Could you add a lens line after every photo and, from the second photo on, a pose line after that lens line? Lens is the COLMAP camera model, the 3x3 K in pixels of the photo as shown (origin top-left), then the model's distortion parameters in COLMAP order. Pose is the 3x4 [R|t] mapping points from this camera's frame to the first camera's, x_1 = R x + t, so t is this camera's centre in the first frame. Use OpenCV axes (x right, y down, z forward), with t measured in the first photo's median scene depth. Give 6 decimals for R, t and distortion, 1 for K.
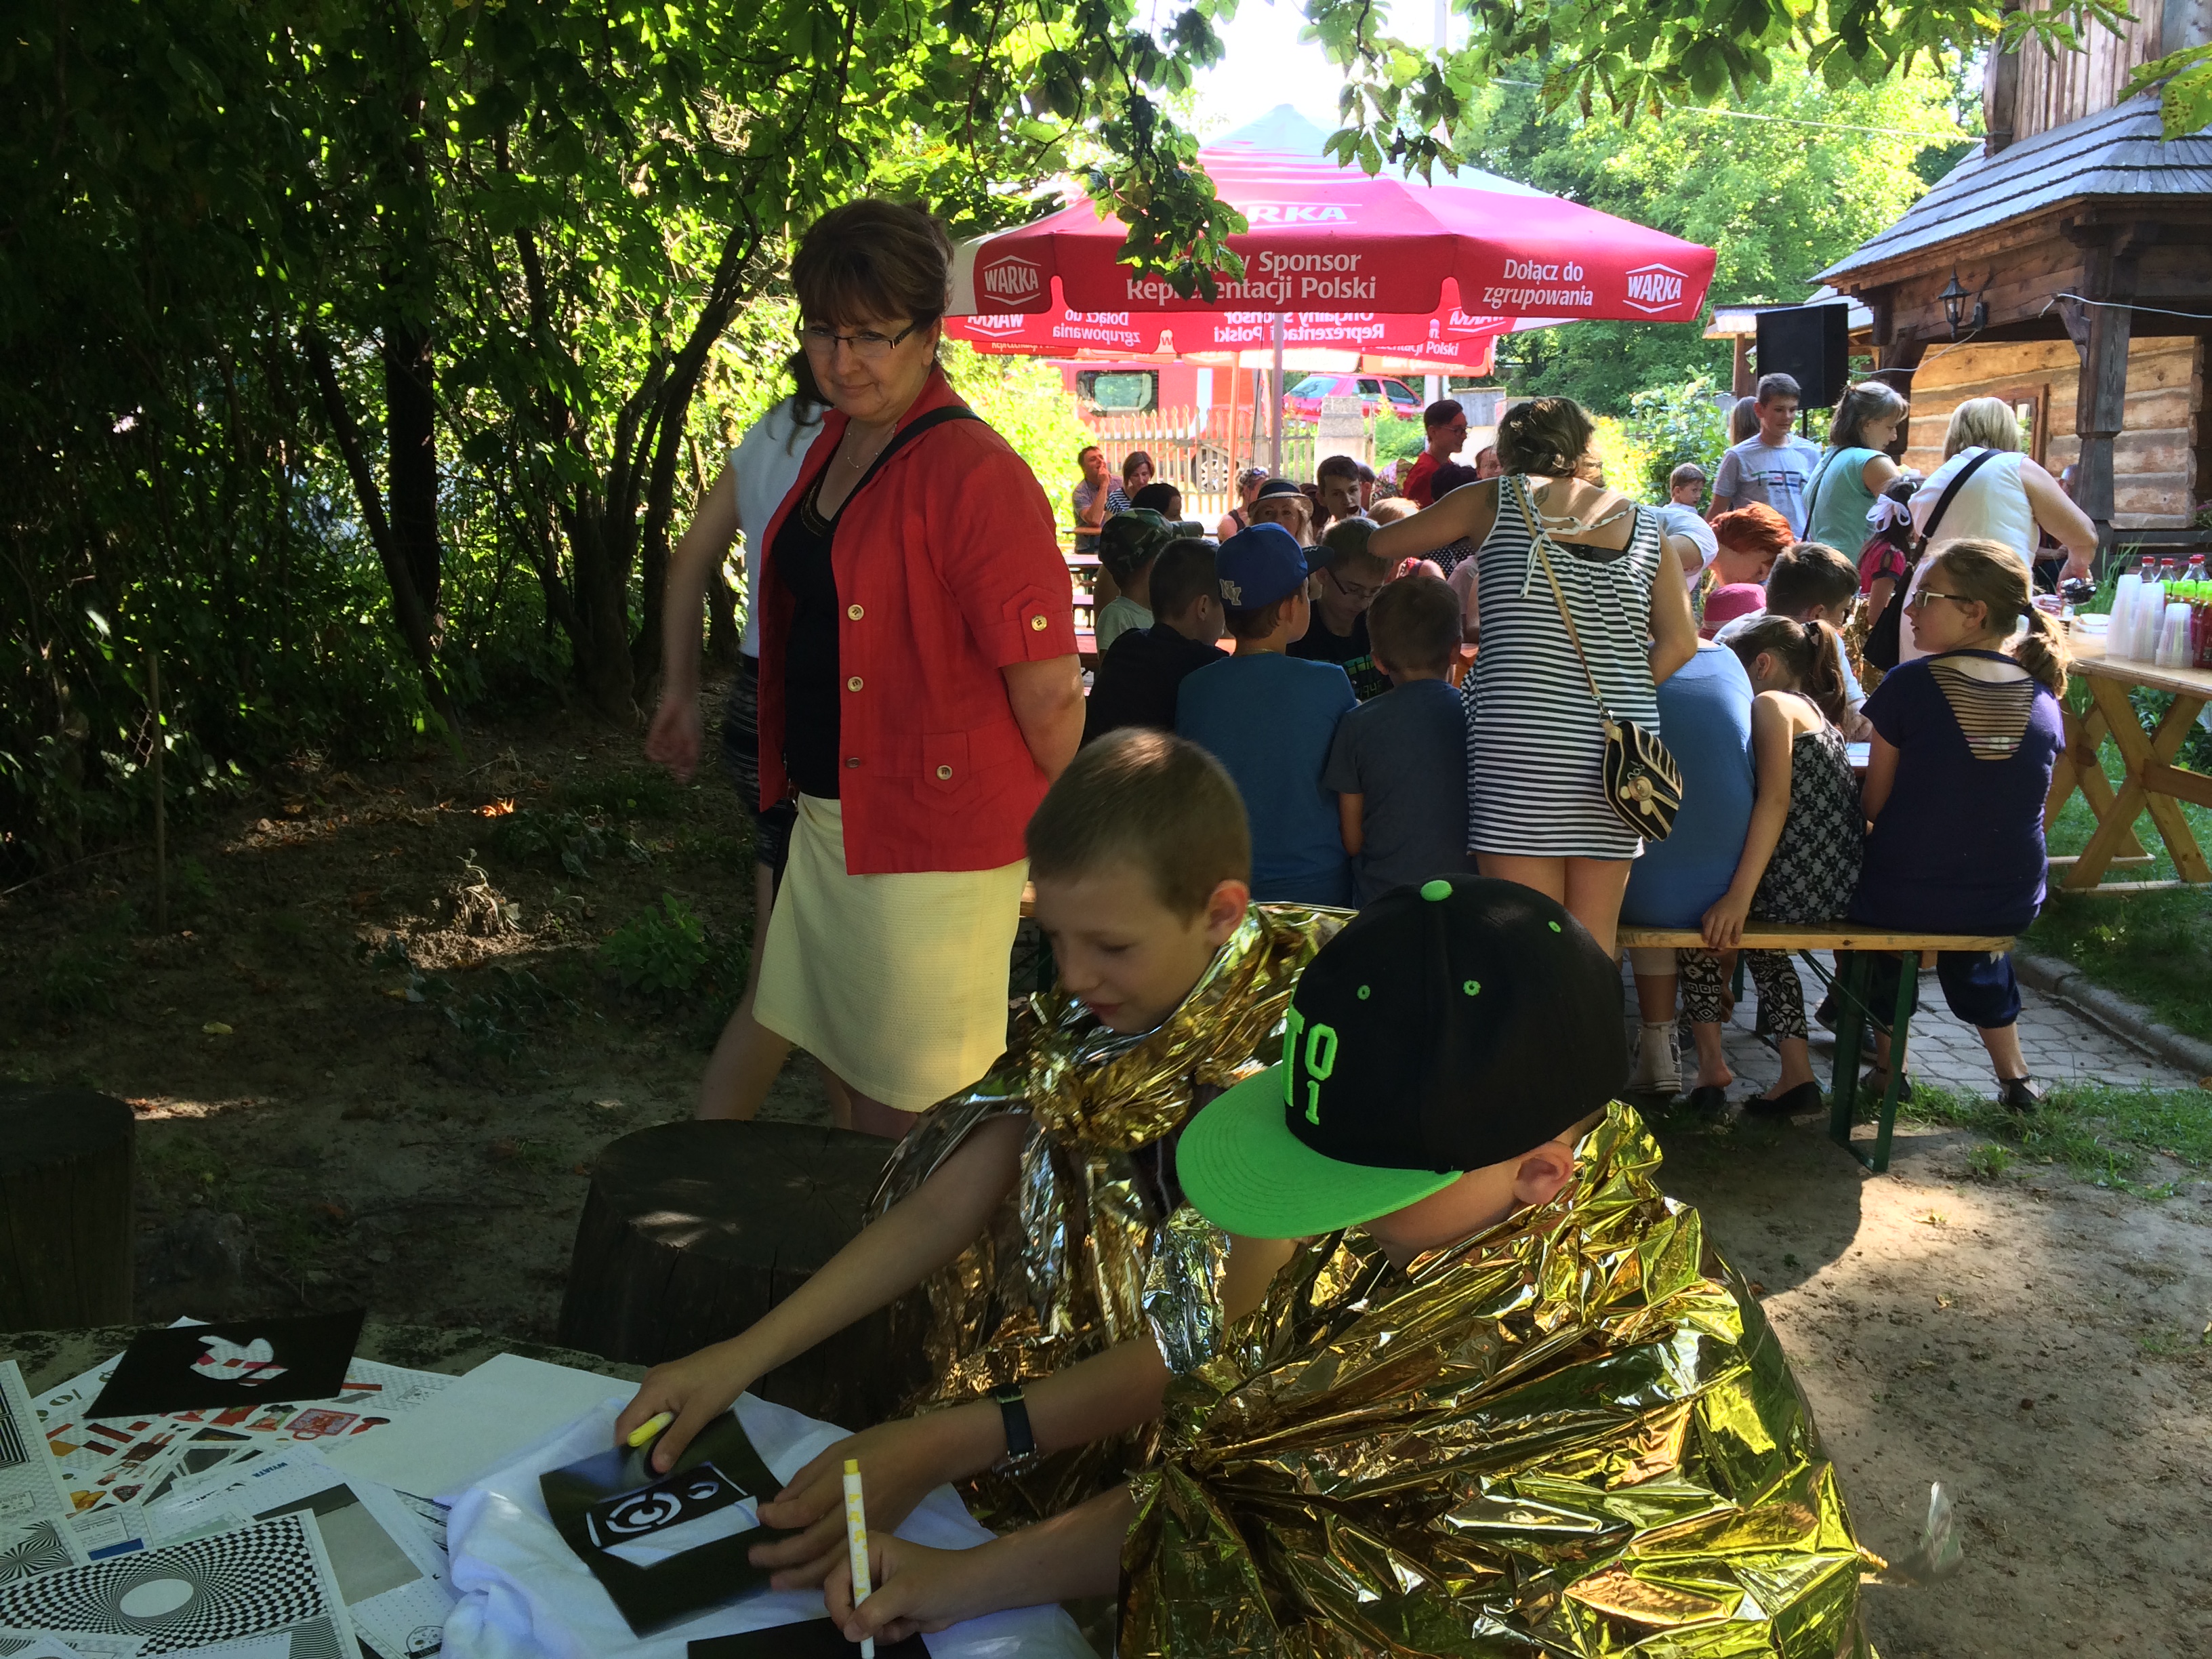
lens RADIAL K [[1896.8, 0, 1106.0], [0, 1896.8, 829.5], [0, 0, 1]] dist [0.052629, -0.096390]
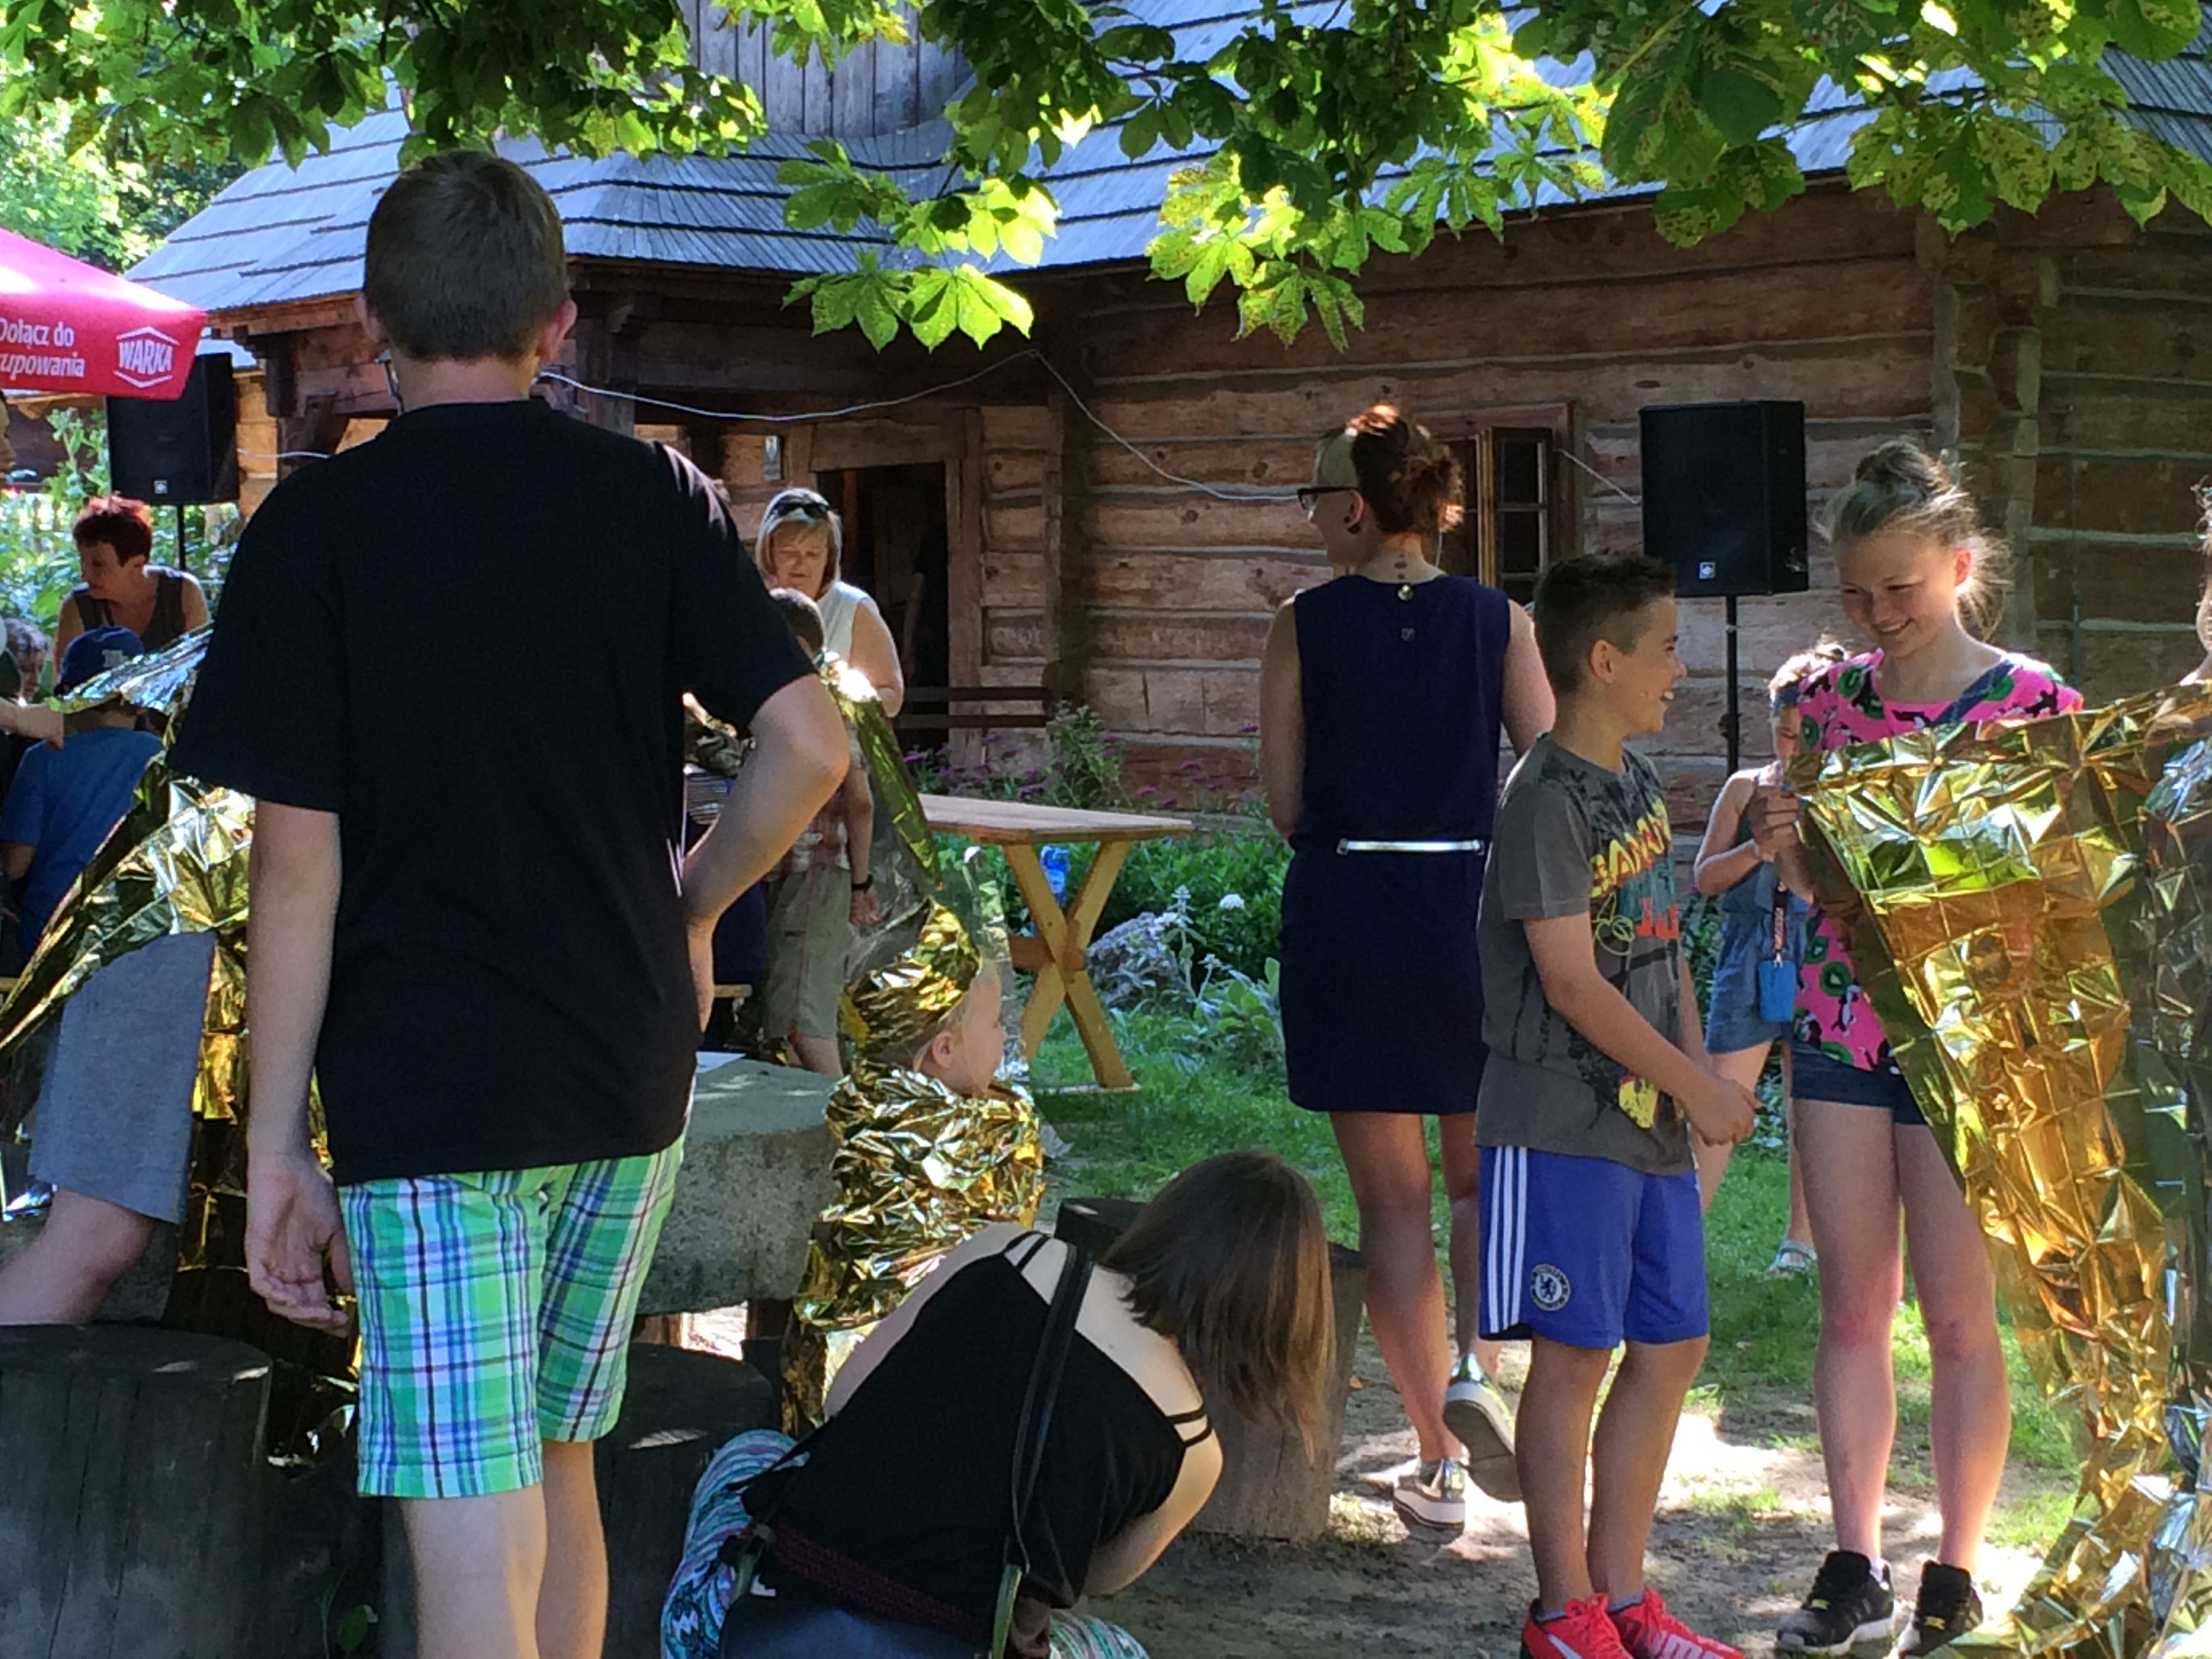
lens RADIAL K [[4372.3, 0, 1107.2], [0, 4372.3, 786.4], [0, 0, 1]] dist [0.055310, -0.332404]
pose [[0.800519, -0.000235, 0.599307, -0.388713], [0.084944, 0.989949, -0.113074, 0.104138], [-0.593257, 0.141426, 0.792493, -0.519197]]
